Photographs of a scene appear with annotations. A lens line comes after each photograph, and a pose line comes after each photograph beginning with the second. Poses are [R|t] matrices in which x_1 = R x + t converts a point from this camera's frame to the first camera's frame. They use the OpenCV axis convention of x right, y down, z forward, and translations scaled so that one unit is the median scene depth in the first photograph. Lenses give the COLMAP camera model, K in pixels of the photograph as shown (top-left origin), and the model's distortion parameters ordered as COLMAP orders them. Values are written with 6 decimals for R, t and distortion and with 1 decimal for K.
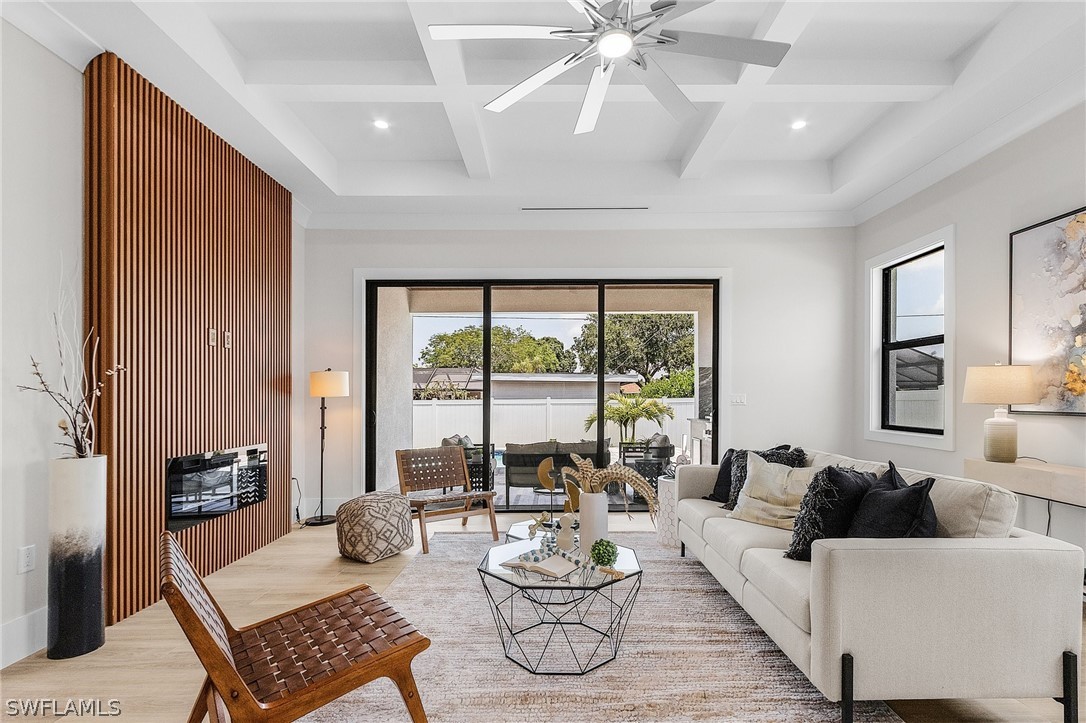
lens RADIAL K [[505.2, 0, 548.3], [0, 505.2, 395.0], [0, 0, 1]] dist [-0.000398, -0.000285]
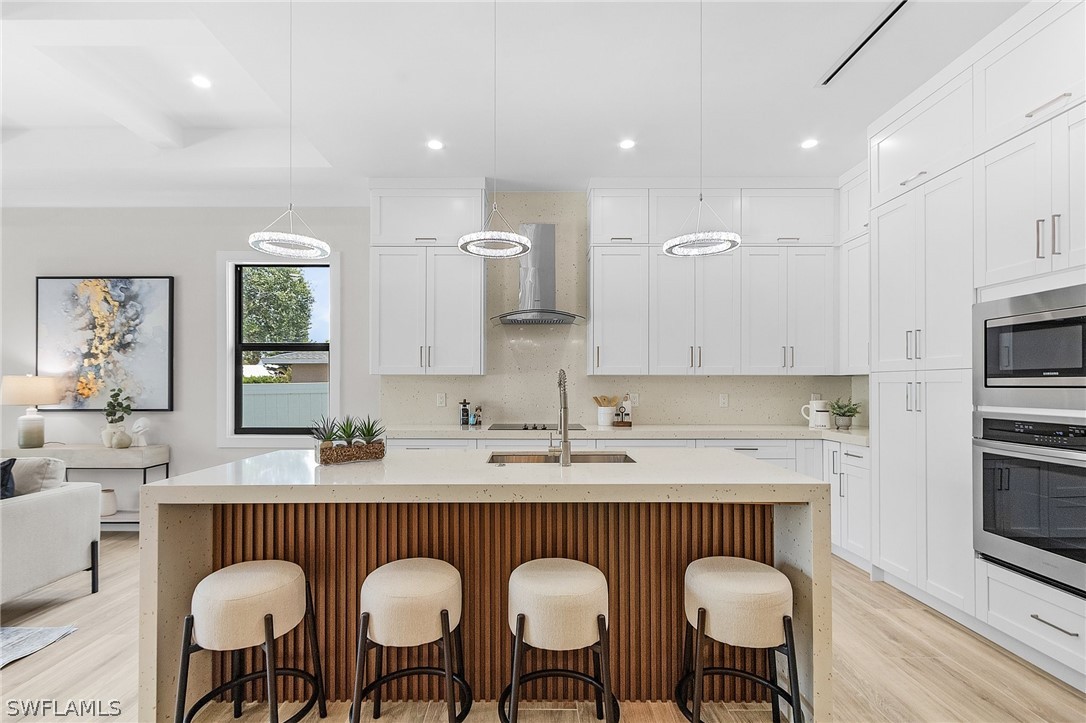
lens RADIAL K [[501.5, 0, 538.8], [0, 501.5, 391.7], [0, 0, 1]] dist [0.000918, 0.000352]
pose [[-0.005229, -0.008430, 0.999951, -0.387246], [-0.002777, 0.999961, 0.008416, -0.027829], [-0.999982, -0.002732, -0.005252, -0.295165]]
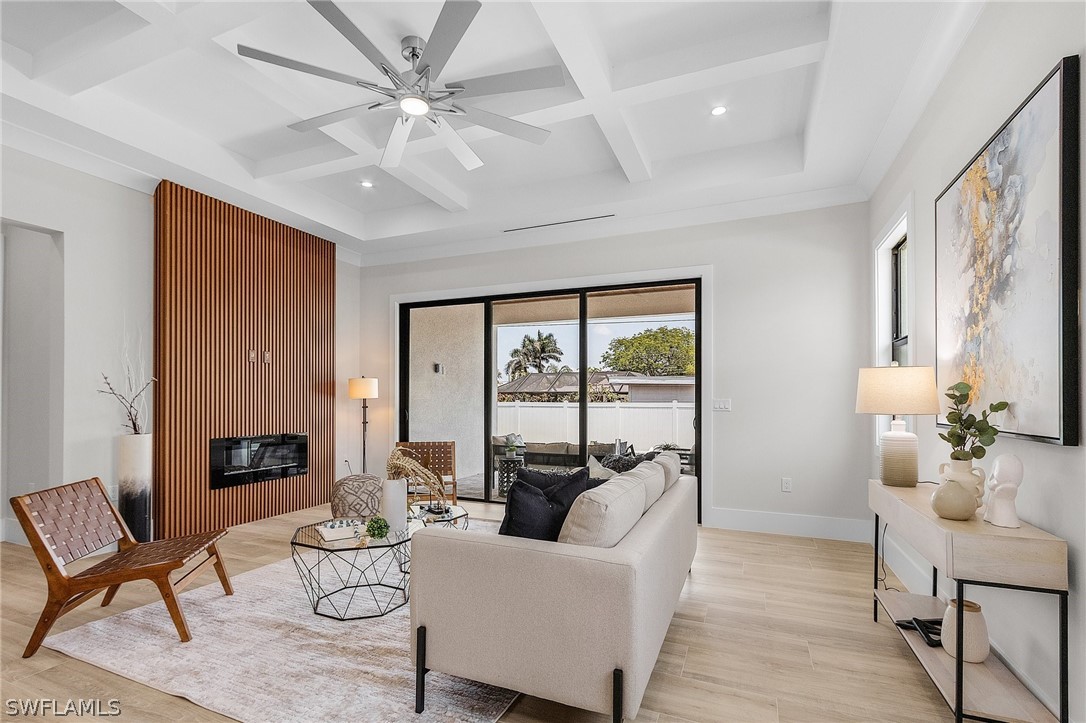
lens RADIAL K [[501.5, 0, 538.8], [0, 501.5, 391.7], [0, 0, 1]] dist [0.000918, 0.000352]
pose [[0.914860, 0.003247, -0.403759, 0.607677], [-0.007840, 0.999922, -0.009724, -0.005244], [0.403696, 0.012062, 0.914814, 0.027555]]
